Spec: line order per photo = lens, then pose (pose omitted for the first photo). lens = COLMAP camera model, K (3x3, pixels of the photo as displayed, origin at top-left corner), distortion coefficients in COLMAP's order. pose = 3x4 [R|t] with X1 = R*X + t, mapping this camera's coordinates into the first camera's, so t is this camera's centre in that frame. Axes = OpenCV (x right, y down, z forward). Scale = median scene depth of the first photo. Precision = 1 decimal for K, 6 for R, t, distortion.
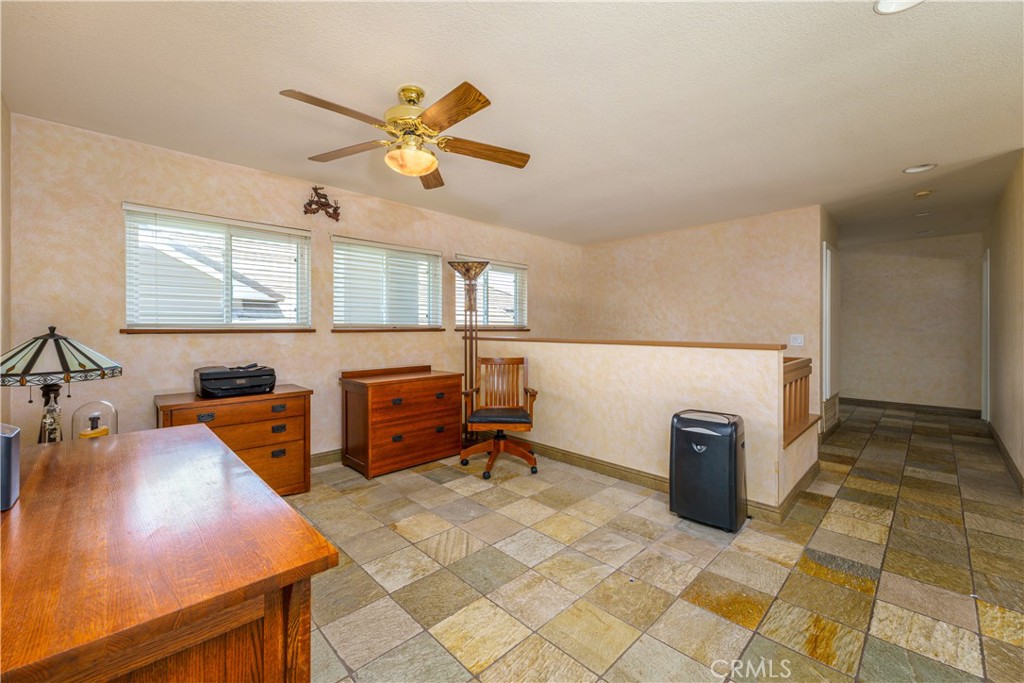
lens RADIAL K [[411.9, 0, 512.3], [0, 411.9, 331.0], [0, 0, 1]] dist [-0.001023, 0.000033]
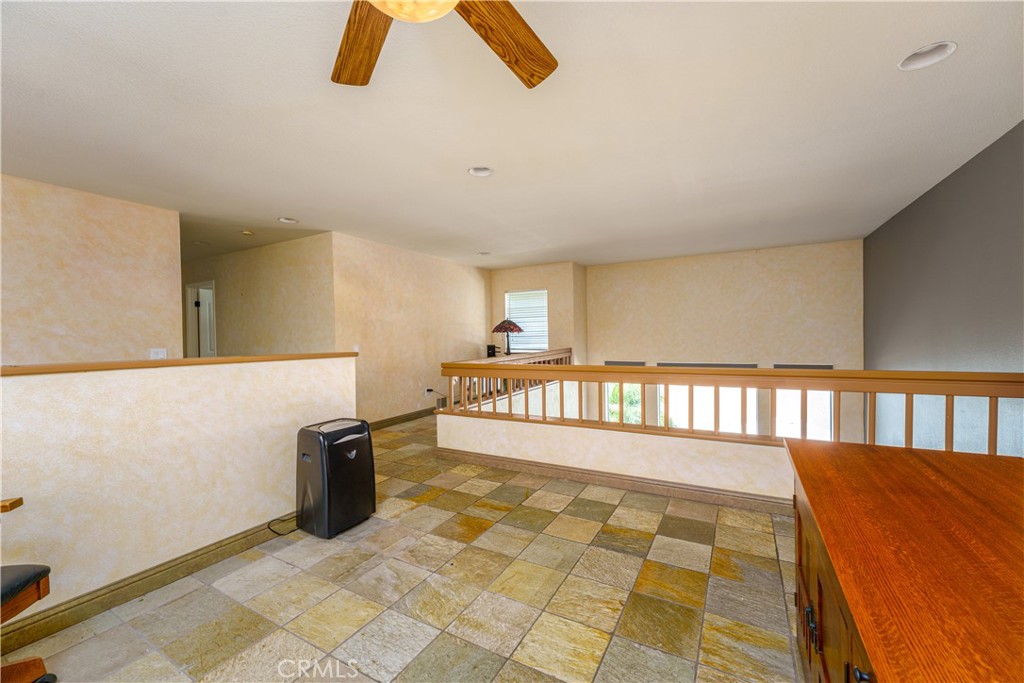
lens RADIAL K [[411.9, 0, 502.9], [0, 411.9, 343.9], [0, 0, 1]] dist [-0.001023, 0.000033]
pose [[-0.265278, -0.011850, 0.964099, -0.579617], [0.023463, 0.999549, 0.018742, -0.001812], [-0.963886, 0.027593, -0.264881, 0.823604]]
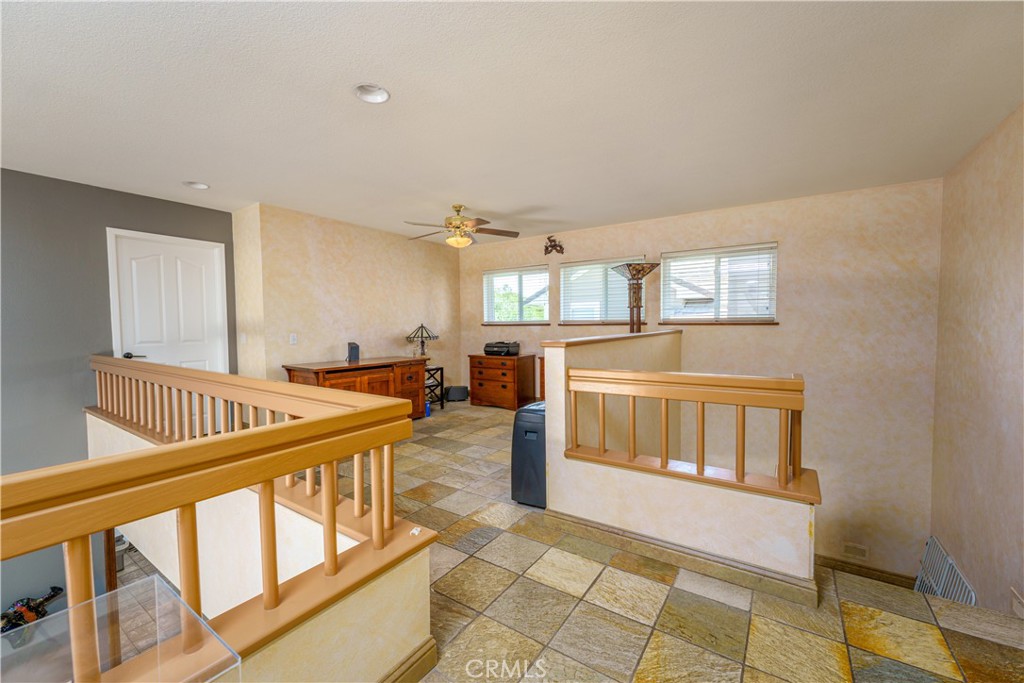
lens RADIAL K [[411.9, 0, 511.0], [0, 411.9, 338.7], [0, 0, 1]] dist [-0.001023, 0.000033]
pose [[0.200746, 0.036156, -0.978976, 1.436496], [0.000895, 0.999312, 0.037091, -0.006153], [0.979643, -0.008322, 0.200576, 0.668433]]
